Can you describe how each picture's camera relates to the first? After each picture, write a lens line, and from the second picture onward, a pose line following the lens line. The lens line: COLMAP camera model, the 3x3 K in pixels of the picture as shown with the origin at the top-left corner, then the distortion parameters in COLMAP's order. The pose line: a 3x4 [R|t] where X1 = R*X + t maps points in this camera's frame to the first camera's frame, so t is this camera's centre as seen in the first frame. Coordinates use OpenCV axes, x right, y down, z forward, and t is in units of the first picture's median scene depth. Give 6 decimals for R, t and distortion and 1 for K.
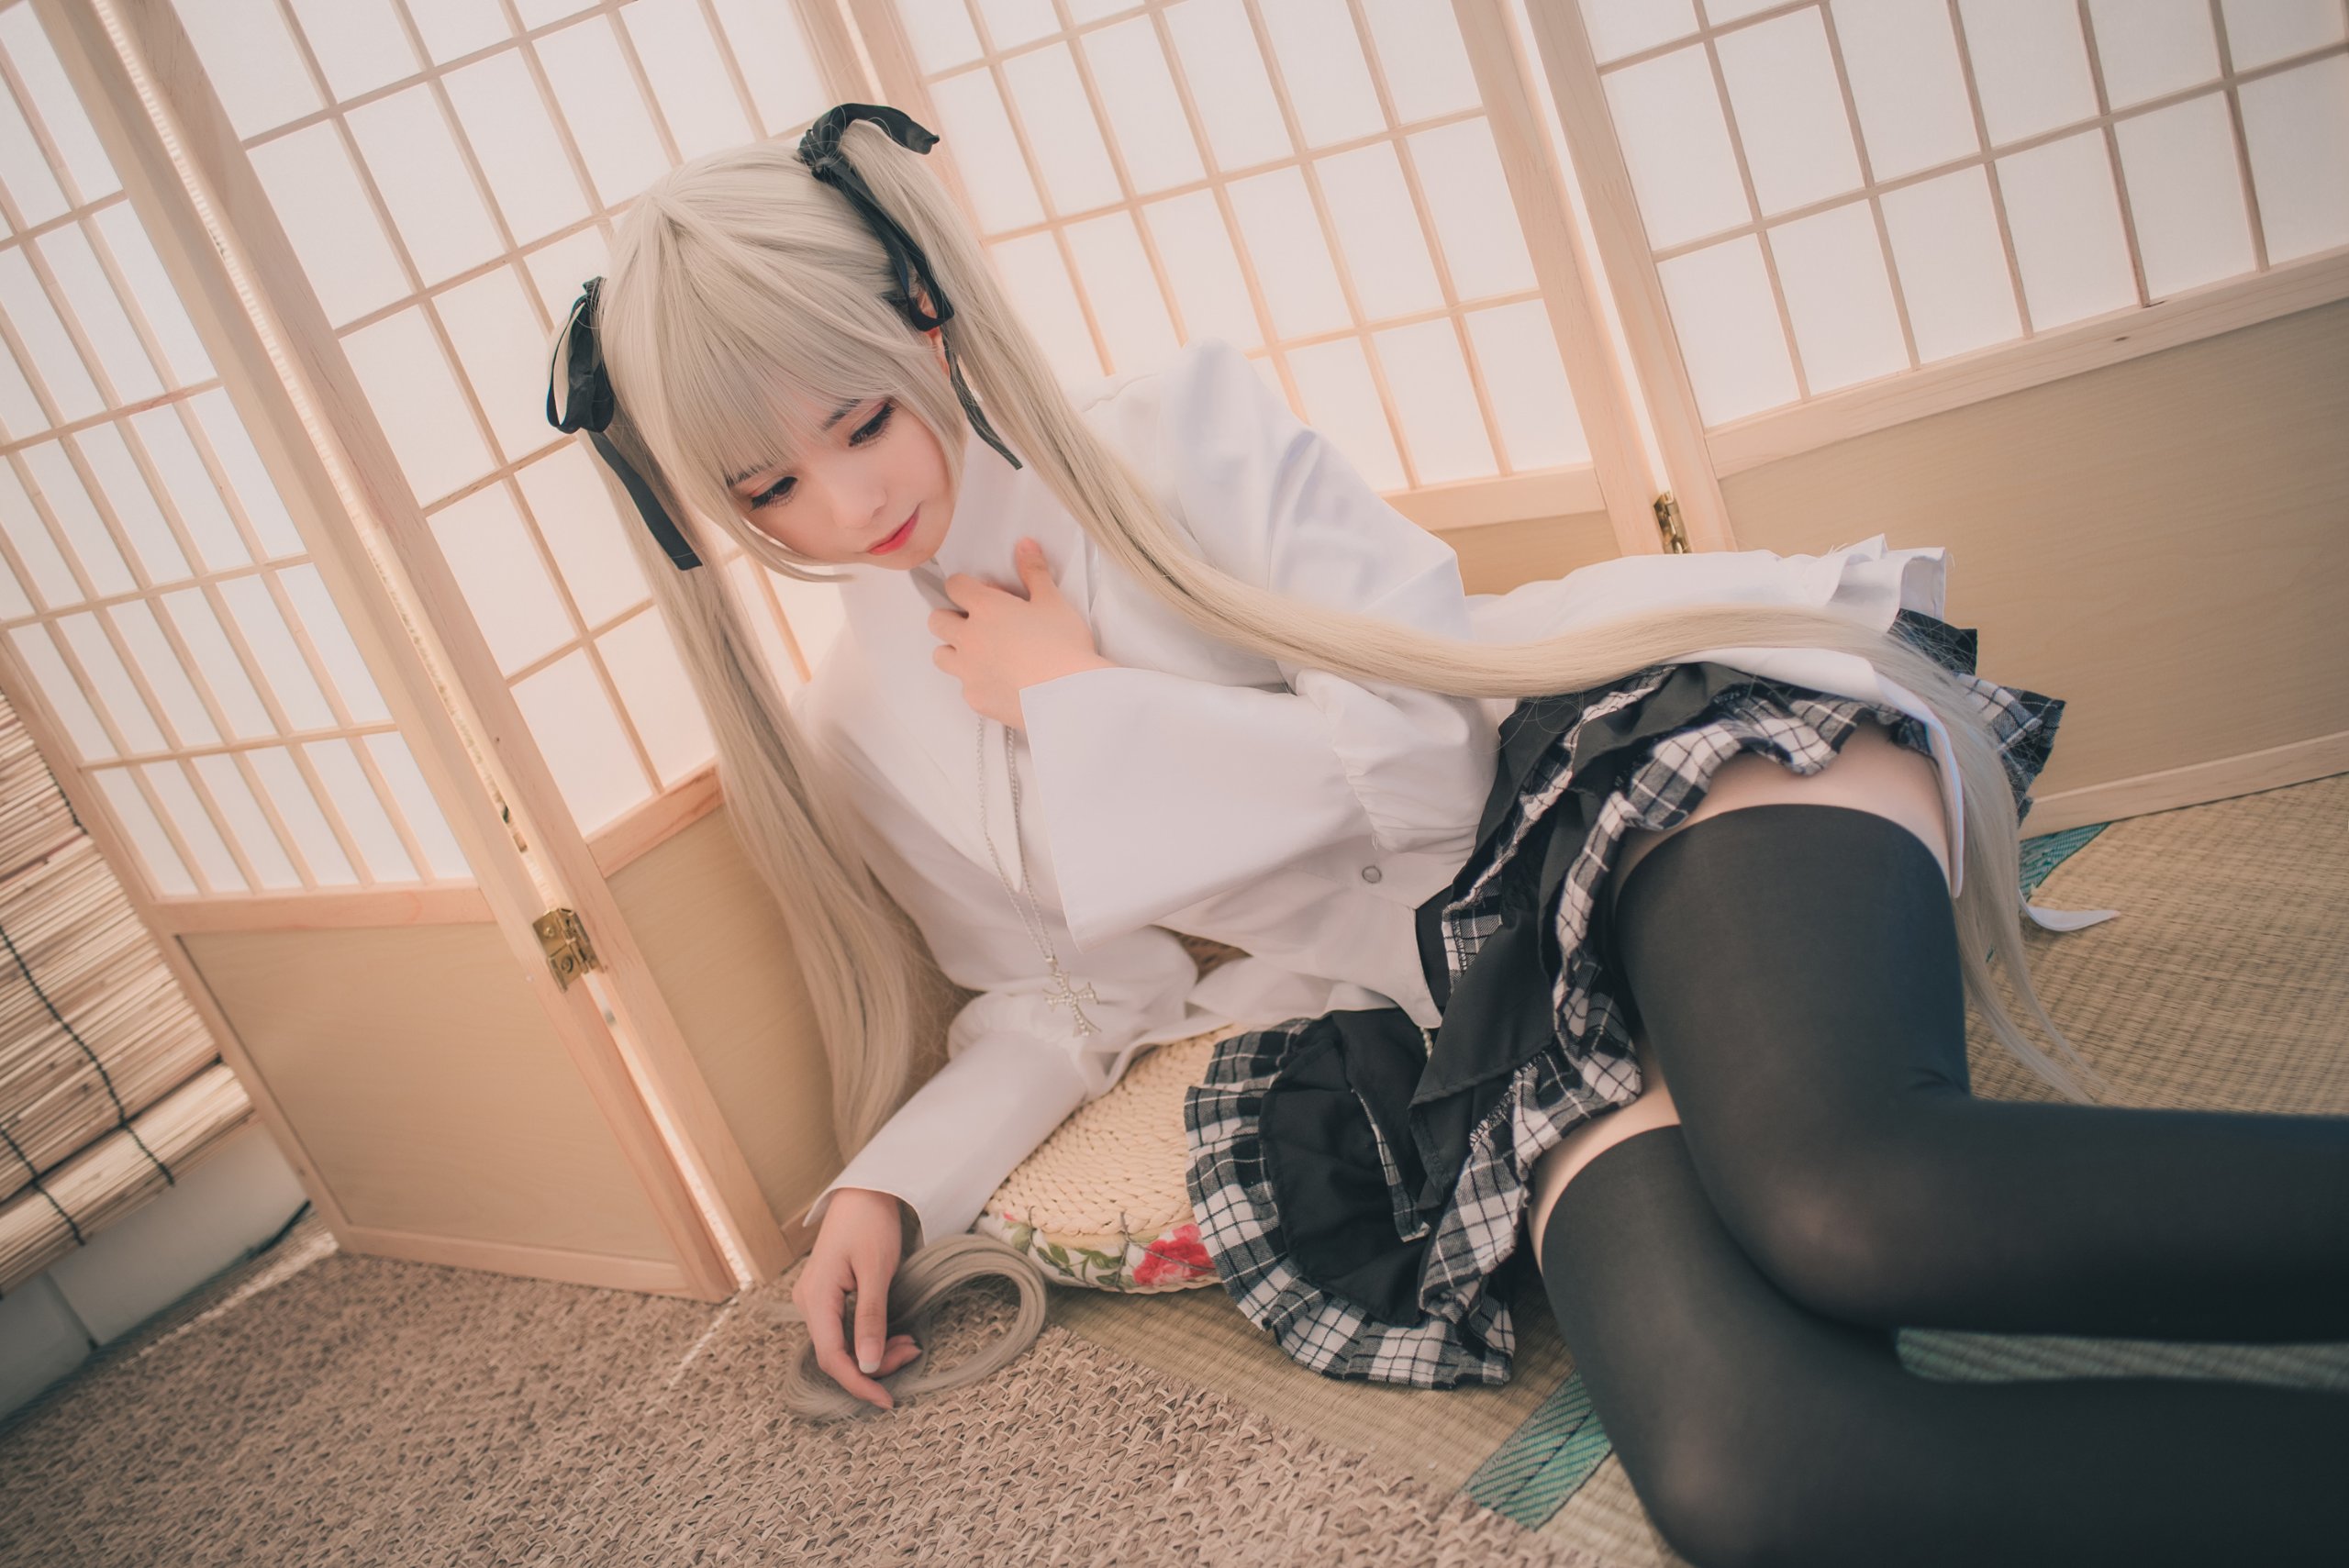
lens RADIAL K [[2414.8, 0, 1174.5], [0, 2414.8, 784.0], [0, 0, 1]] dist [-0.002457, 0.017259]
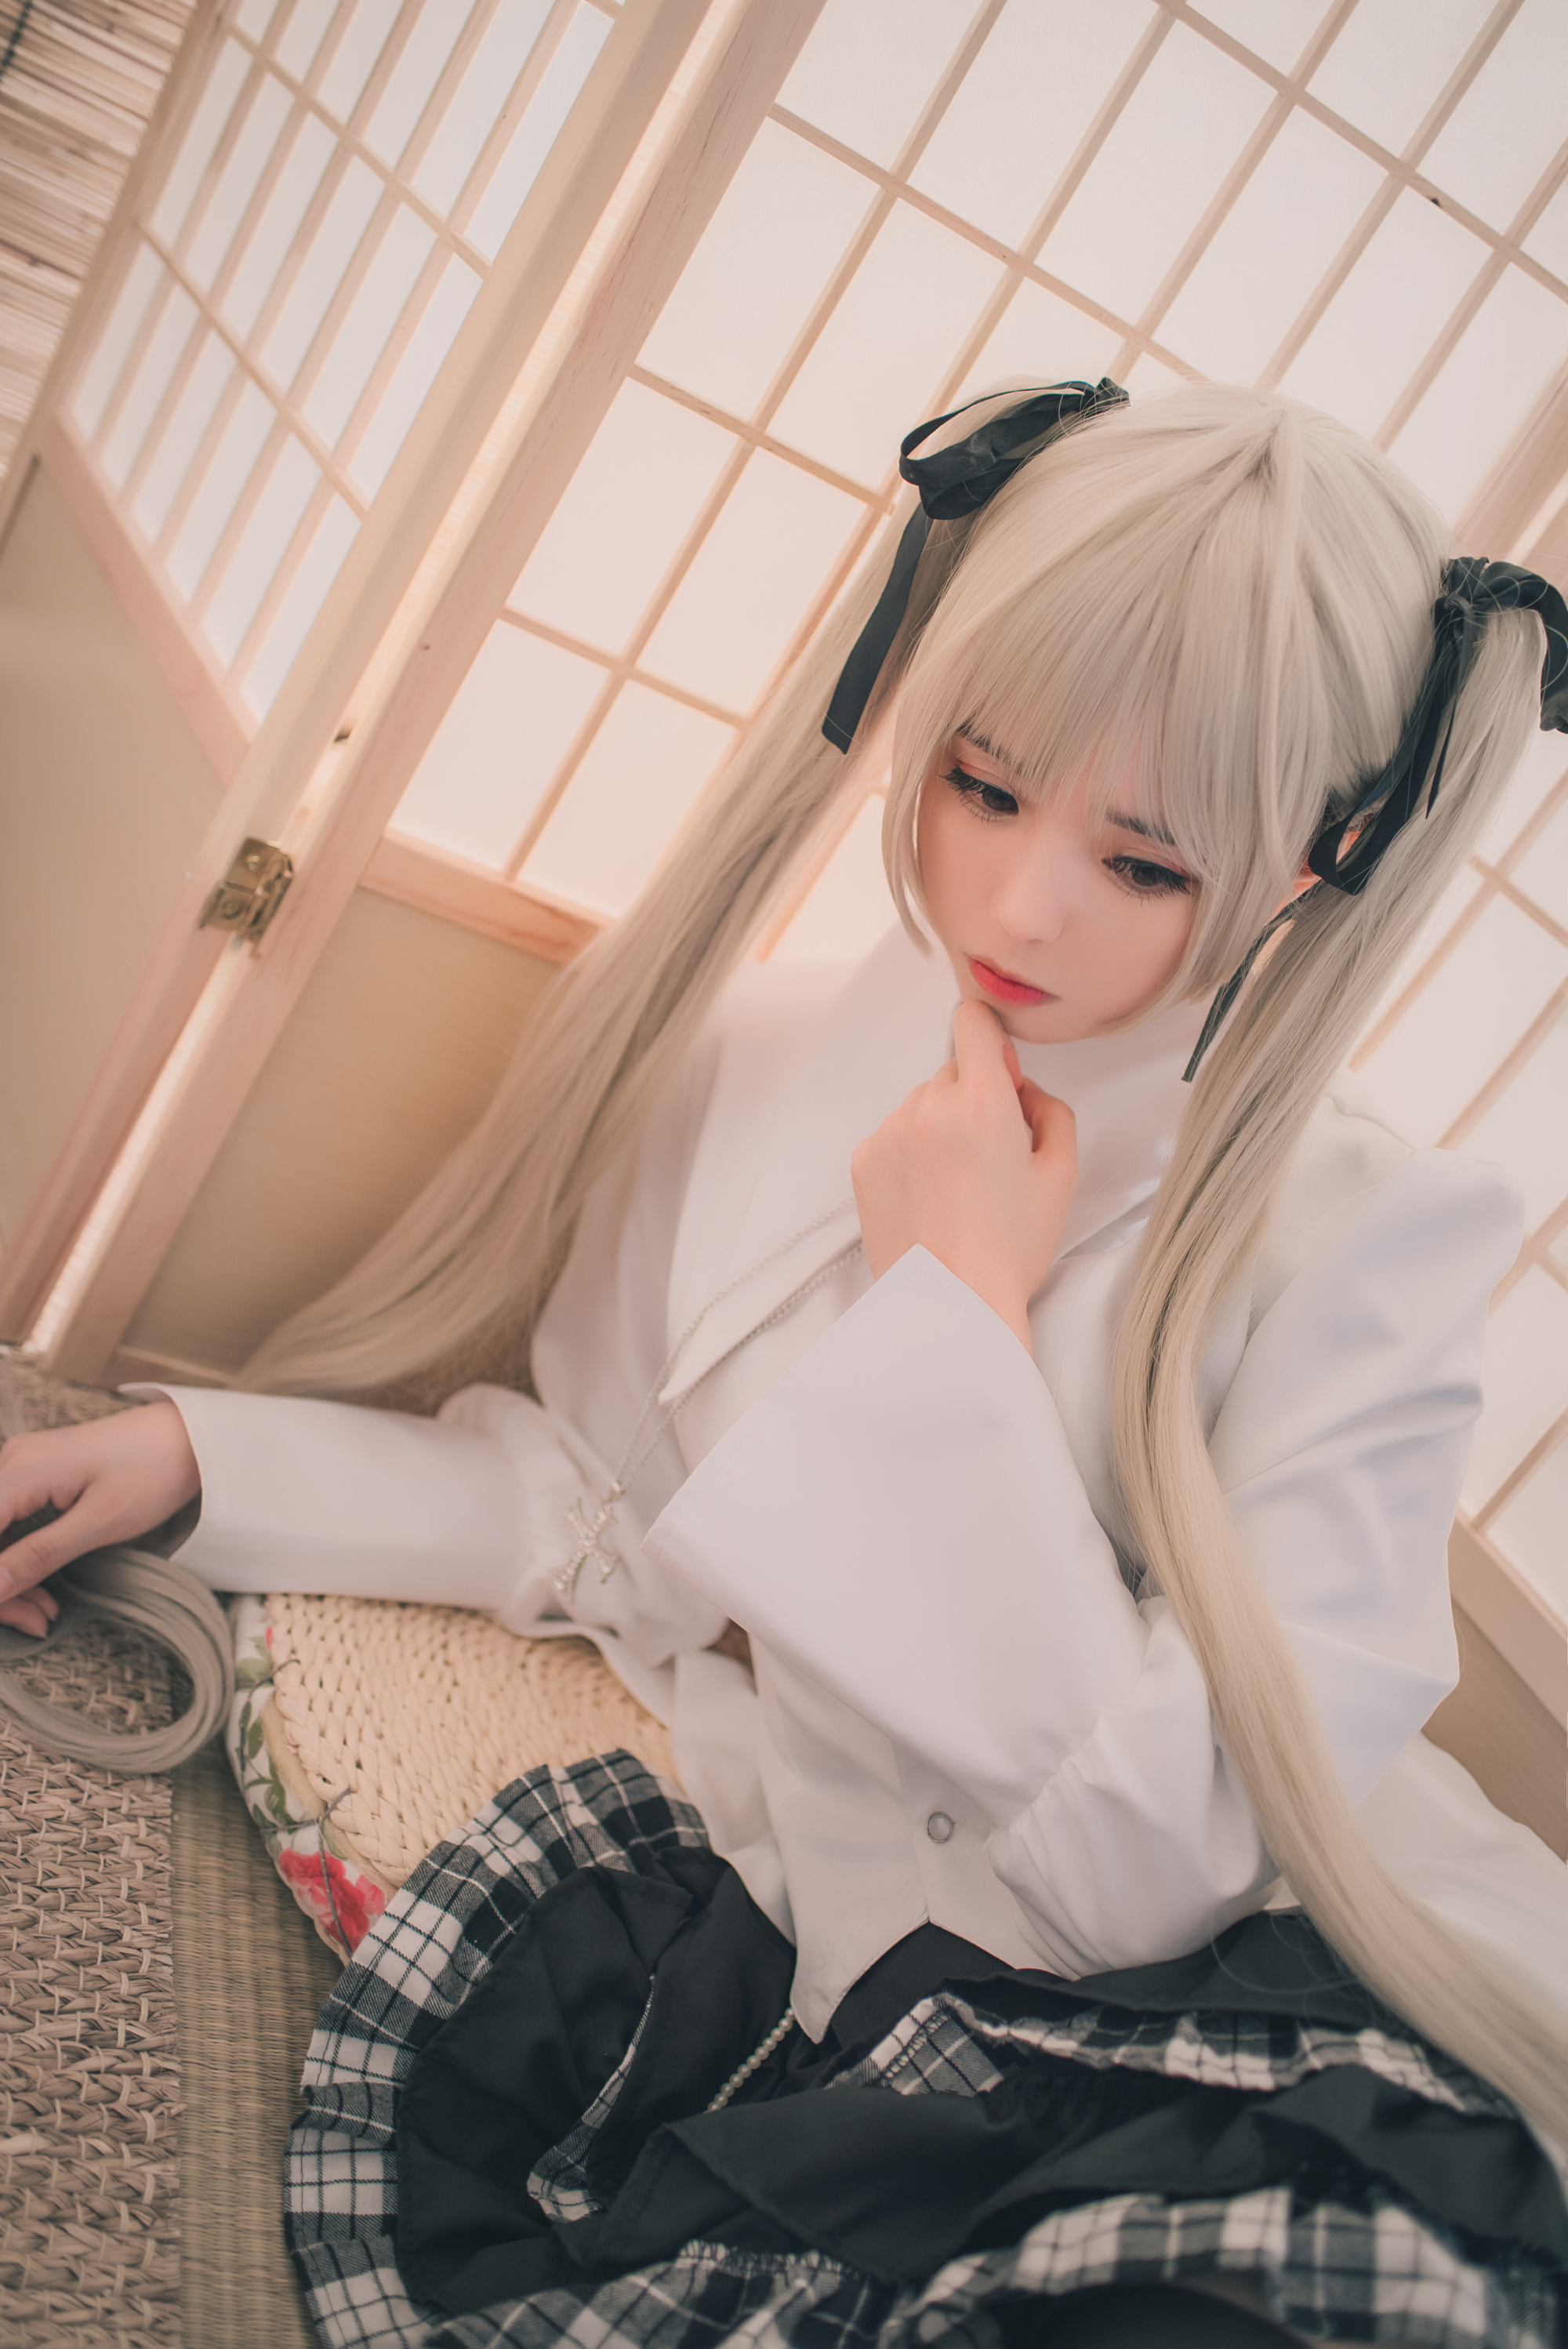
lens RADIAL K [[2414.2, 0, 784.0], [0, 2414.2, 1174.5], [0, 0, 1]] dist [-0.075100, 0.008683]
pose [[0.549476, 0.832747, -0.067889, -0.052890], [-0.831022, 0.553128, 0.058754, -0.060460], [0.086478, 0.024134, 0.995961, 0.331041]]
